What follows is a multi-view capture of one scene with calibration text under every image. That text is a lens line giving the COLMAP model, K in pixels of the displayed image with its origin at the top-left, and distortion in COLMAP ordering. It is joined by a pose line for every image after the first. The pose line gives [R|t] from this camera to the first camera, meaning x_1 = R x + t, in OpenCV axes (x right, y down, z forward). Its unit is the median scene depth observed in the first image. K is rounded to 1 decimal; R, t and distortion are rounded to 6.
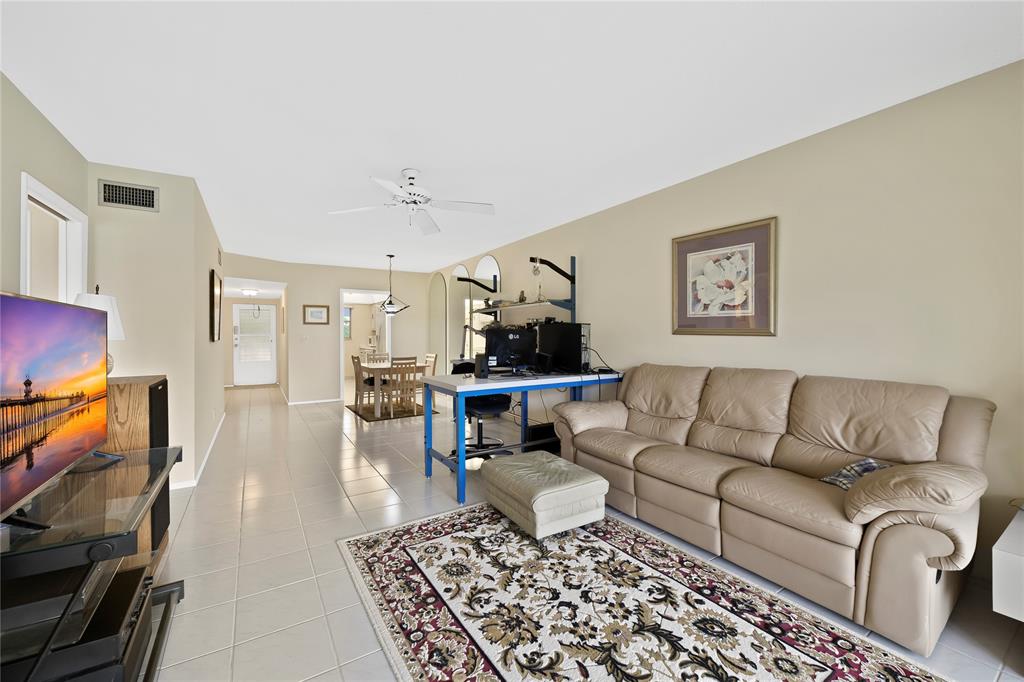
lens RADIAL K [[408.6, 0, 518.5], [0, 408.6, 335.4], [0, 0, 1]] dist [0.002142, -0.002461]
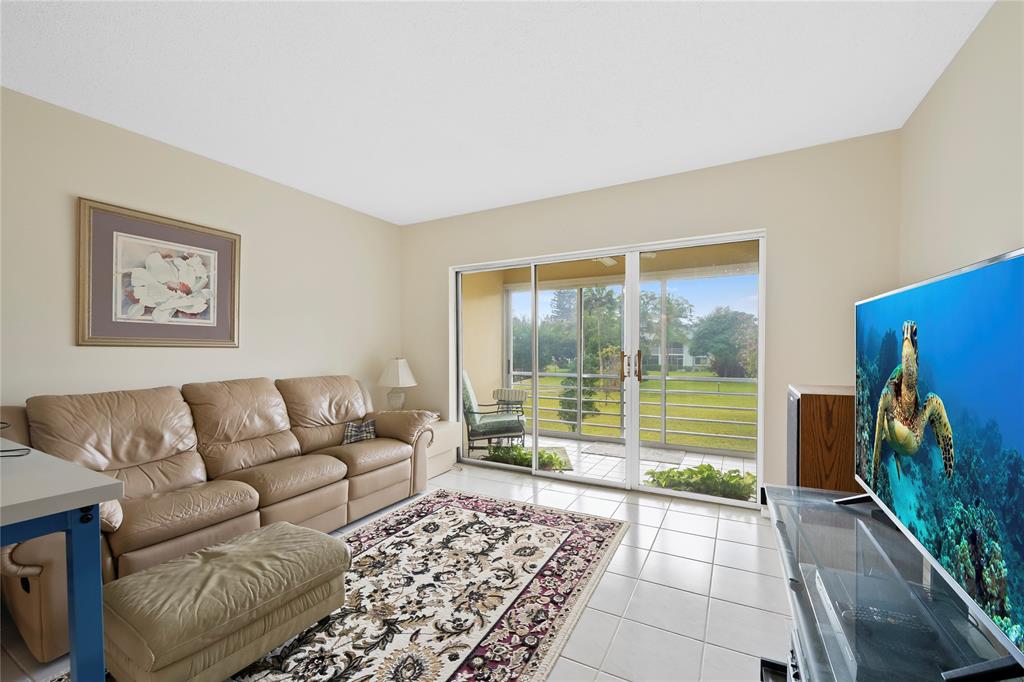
lens RADIAL K [[408.6, 0, 517.7], [0, 408.6, 347.6], [0, 0, 1]] dist [0.002142, -0.002461]
pose [[-0.485669, 0.000727, 0.874142, -0.539074], [0.005784, 0.999980, 0.002382, 0.003004], [-0.874123, 0.006213, -0.485664, 0.734721]]
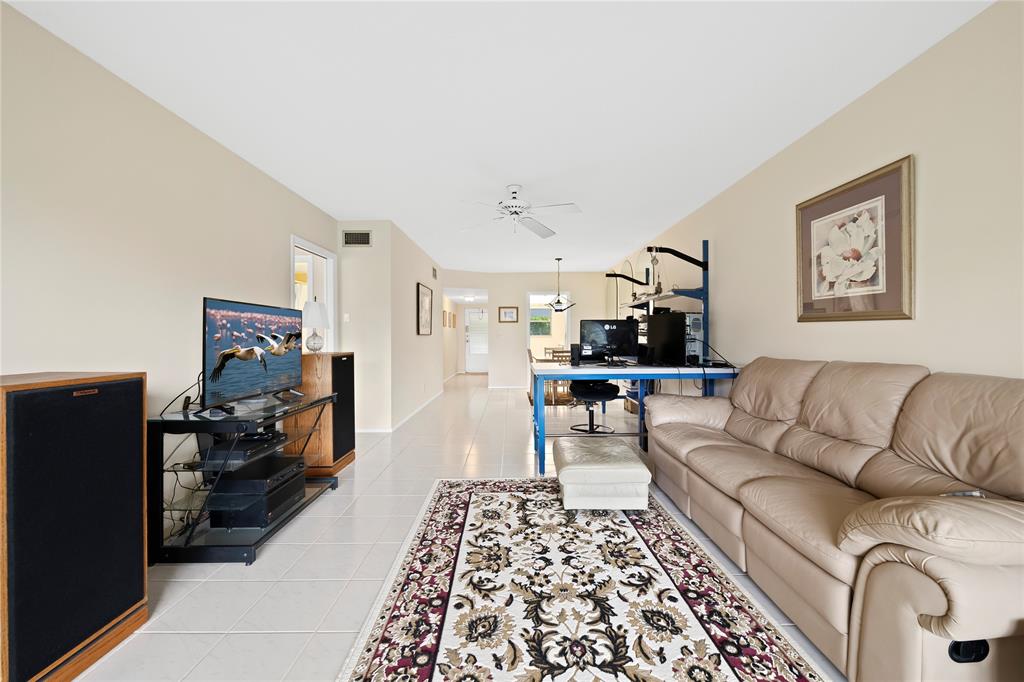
lens RADIAL K [[408.6, 0, 517.2], [0, 408.6, 334.6], [0, 0, 1]] dist [0.002142, -0.002461]
pose [[0.846406, -0.002302, -0.532534, 0.351192], [0.000301, 0.999993, -0.003846, 0.026982], [0.532539, 0.003095, 0.846400, 0.008071]]
